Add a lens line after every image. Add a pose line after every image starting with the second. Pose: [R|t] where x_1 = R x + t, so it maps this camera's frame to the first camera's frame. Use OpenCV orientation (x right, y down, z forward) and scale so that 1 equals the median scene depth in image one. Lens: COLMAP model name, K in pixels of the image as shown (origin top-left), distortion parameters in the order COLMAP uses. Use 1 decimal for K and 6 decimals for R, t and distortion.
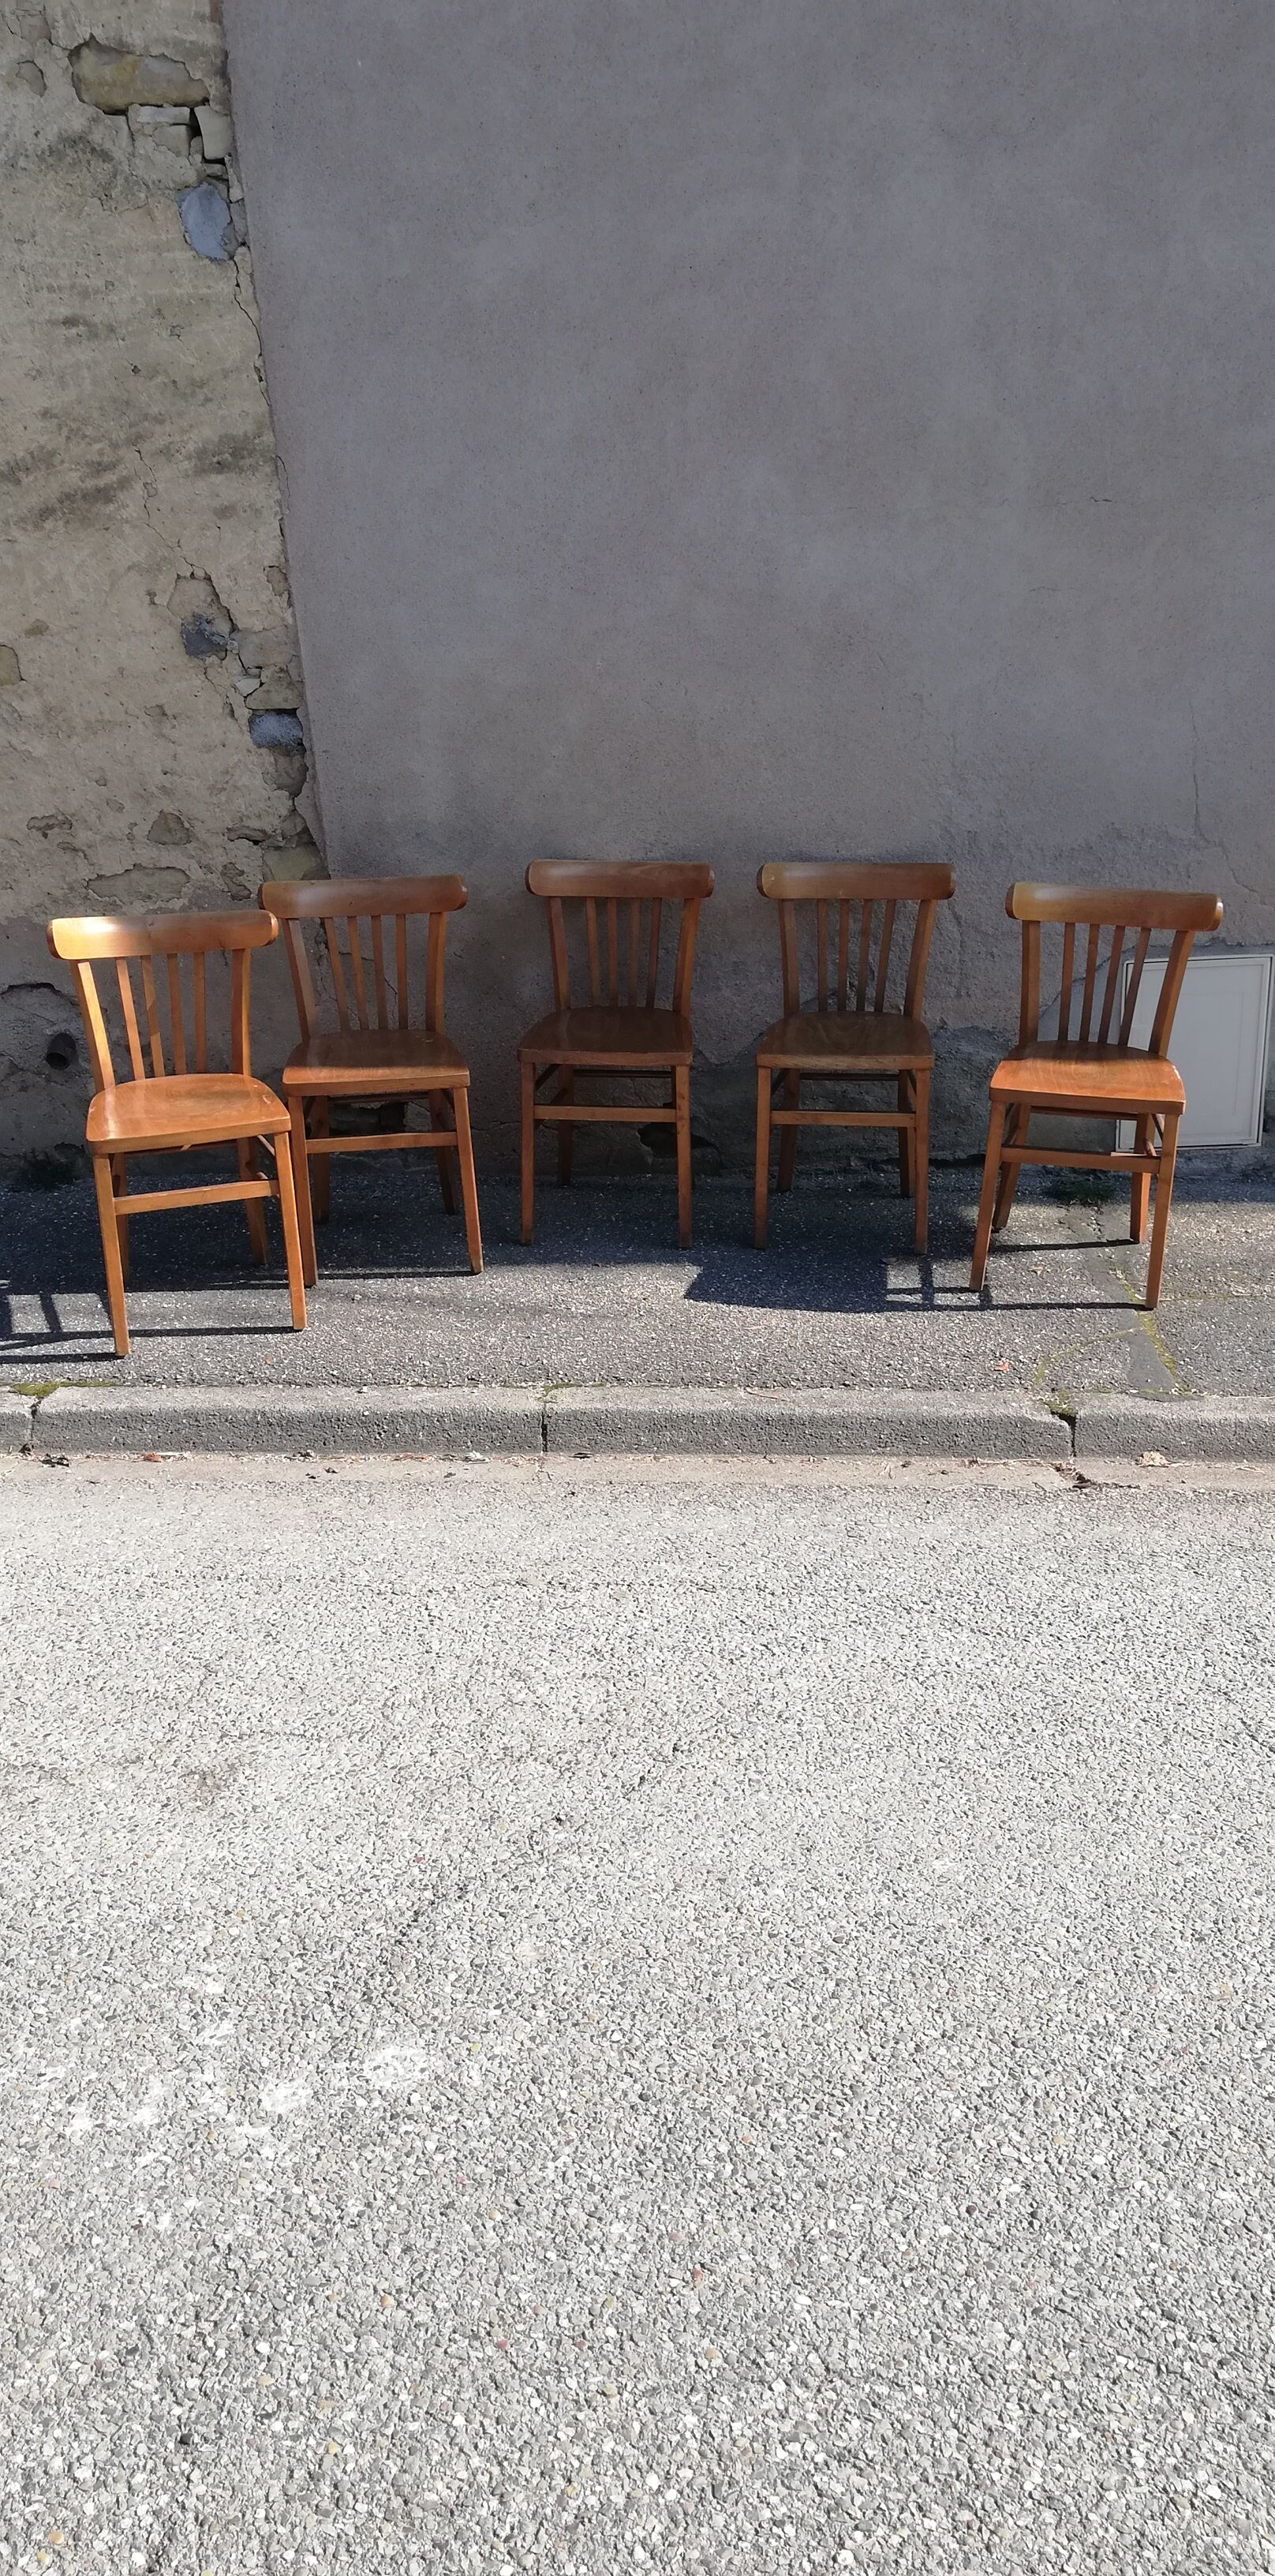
lens RADIAL K [[2020.5, 0, 629.2], [0, 2020.5, 1267.1], [0, 0, 1]] dist [0.058316, -0.088300]
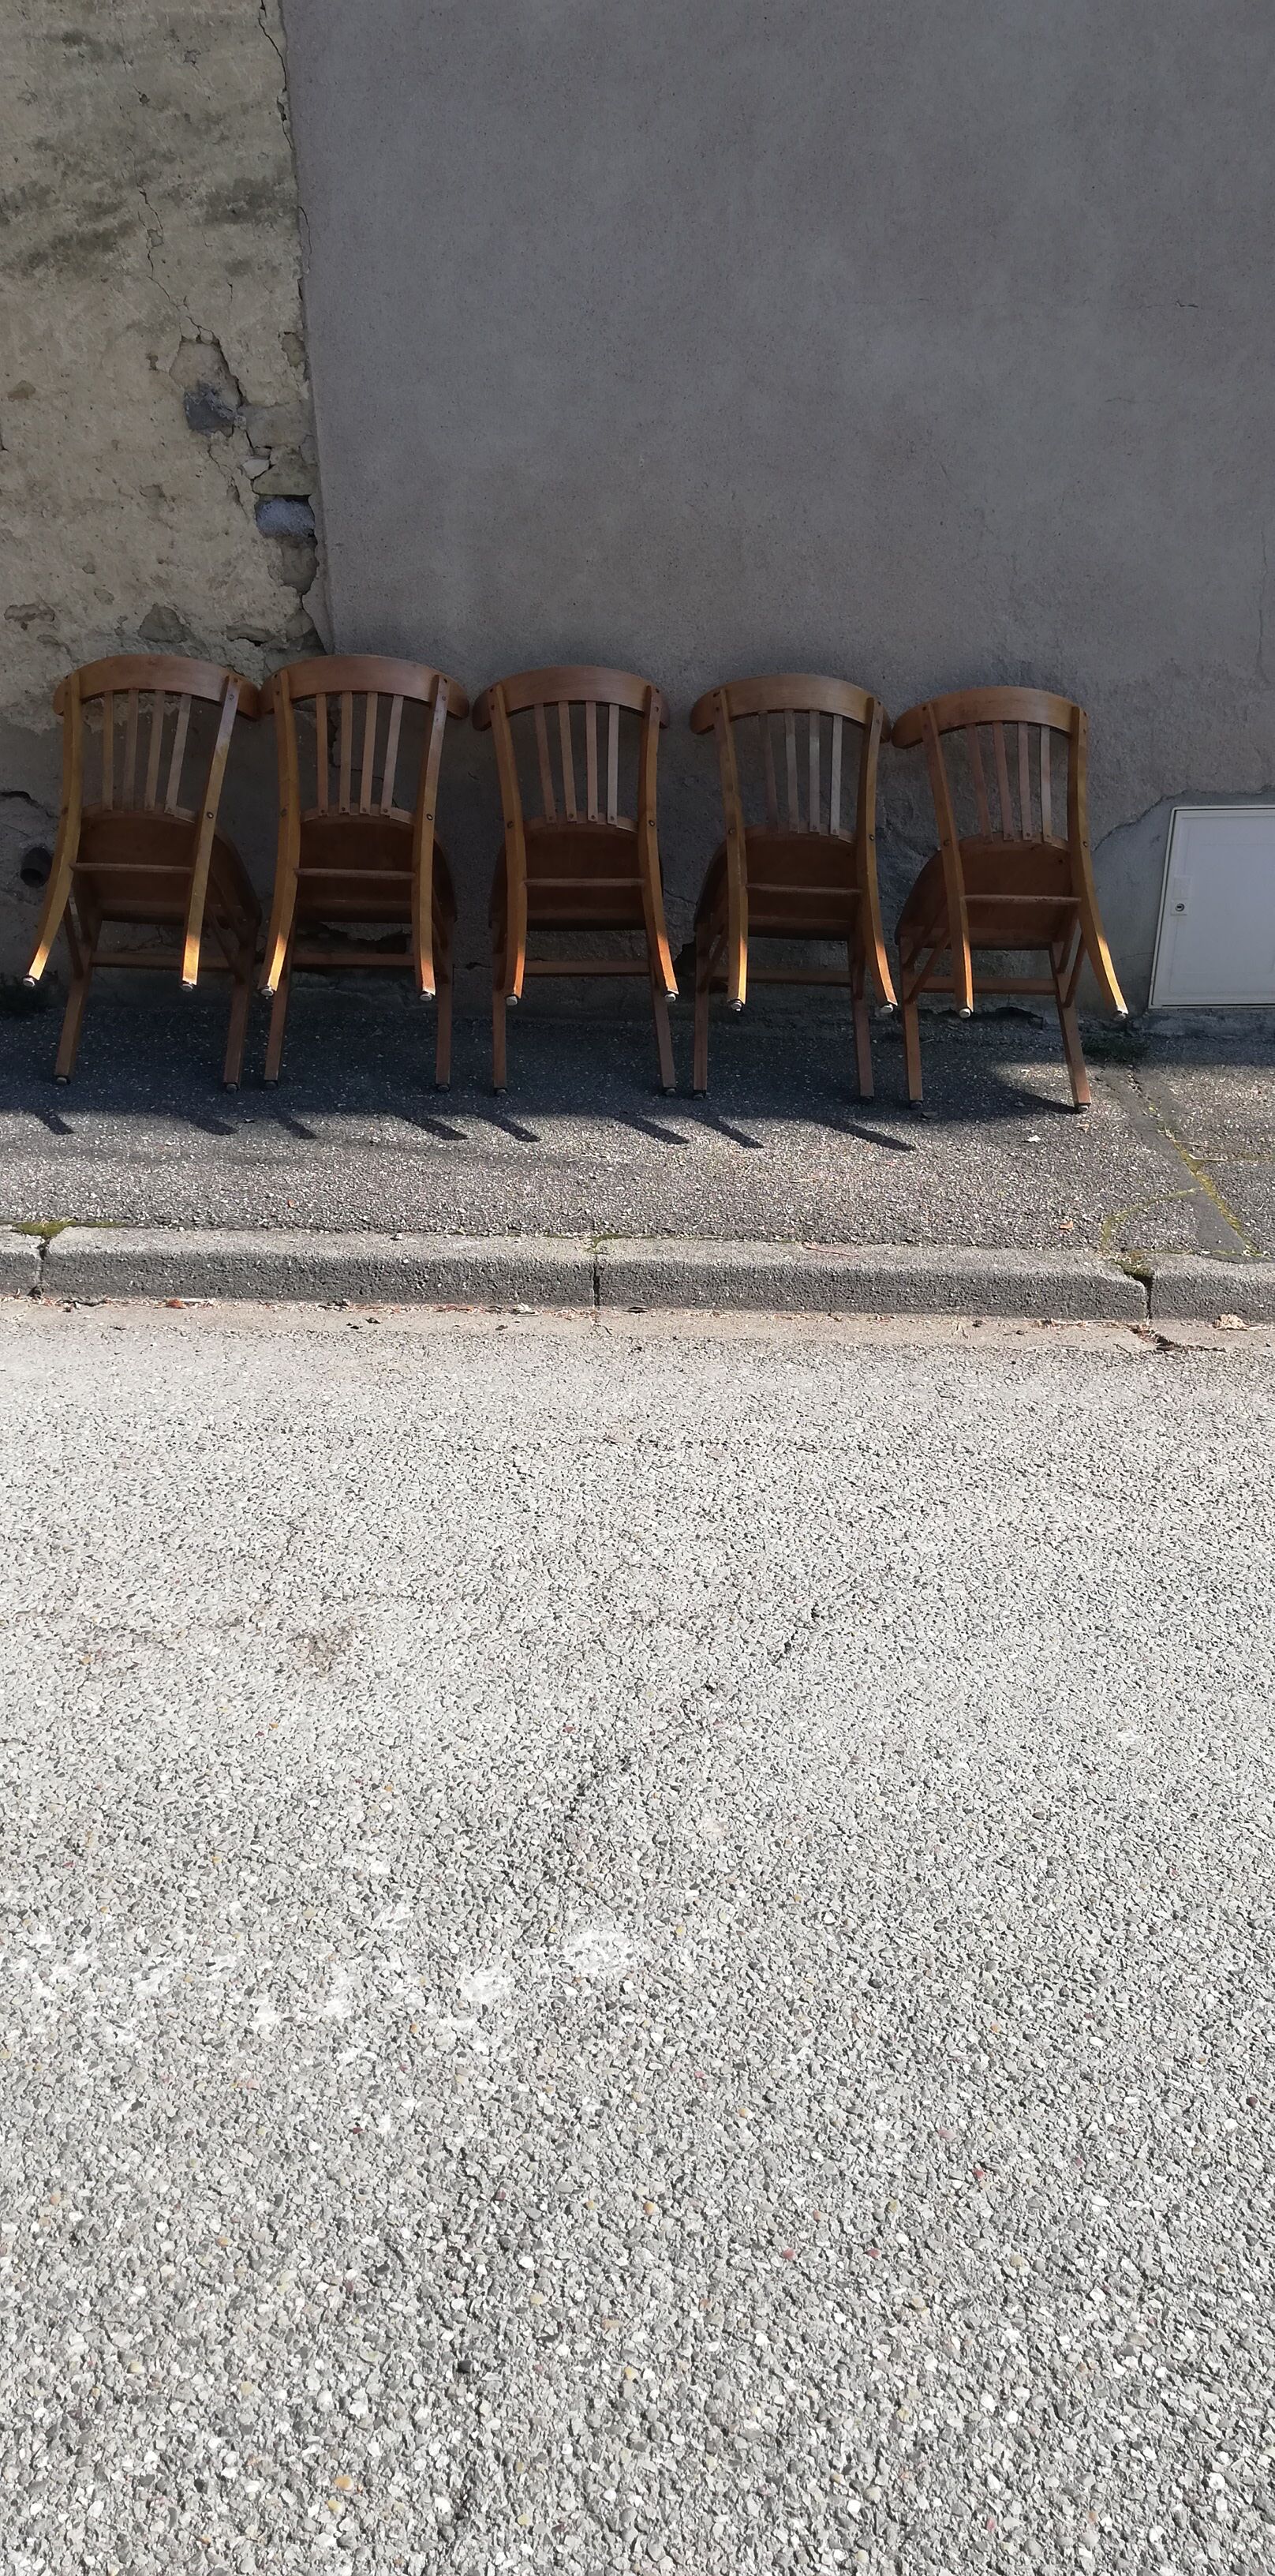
lens RADIAL K [[2020.5, 0, 642.2], [0, 2020.5, 1285.1], [0, 0, 1]] dist [0.058316, -0.088300]
pose [[0.996997, 0.016767, 0.075598, -0.088033], [-0.022234, 0.997152, 0.072062, 0.012680], [-0.074174, -0.073526, 0.994531, 0.054410]]
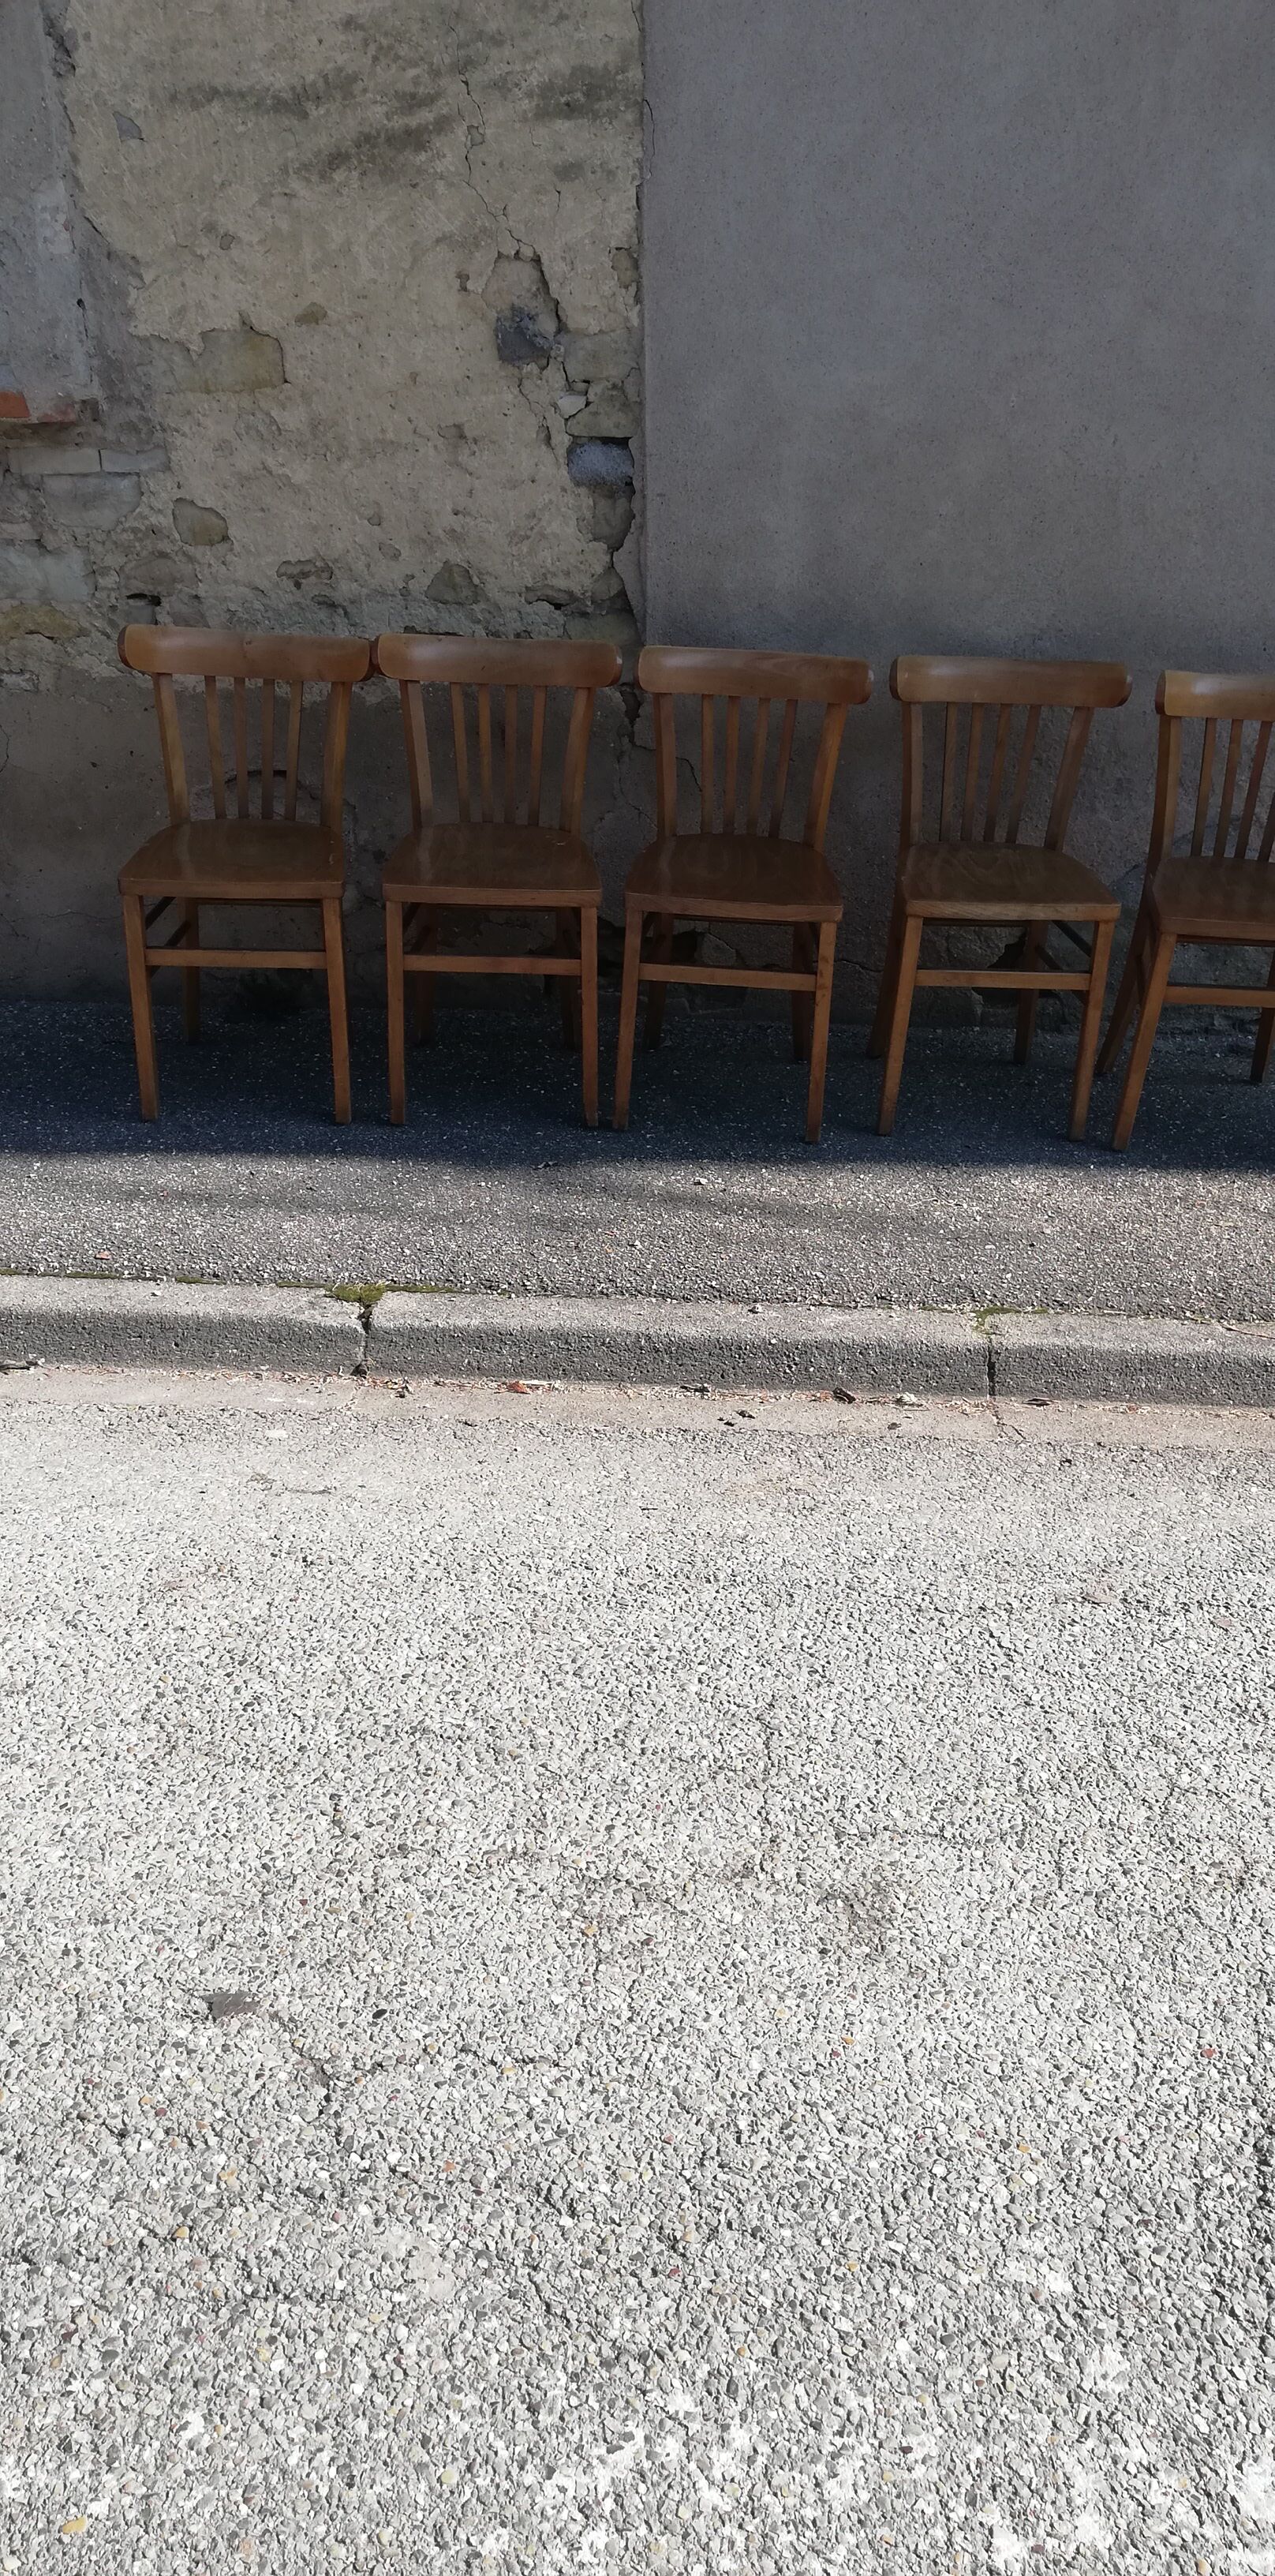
lens RADIAL K [[2020.5, 0, 642.1], [0, 2020.5, 1299.7], [0, 0, 1]] dist [0.058316, -0.088300]
pose [[0.997909, 0.027650, 0.058417, -0.224438], [-0.035045, 0.990944, 0.129620, -0.047927], [-0.054304, -0.131396, 0.989842, 0.181300]]
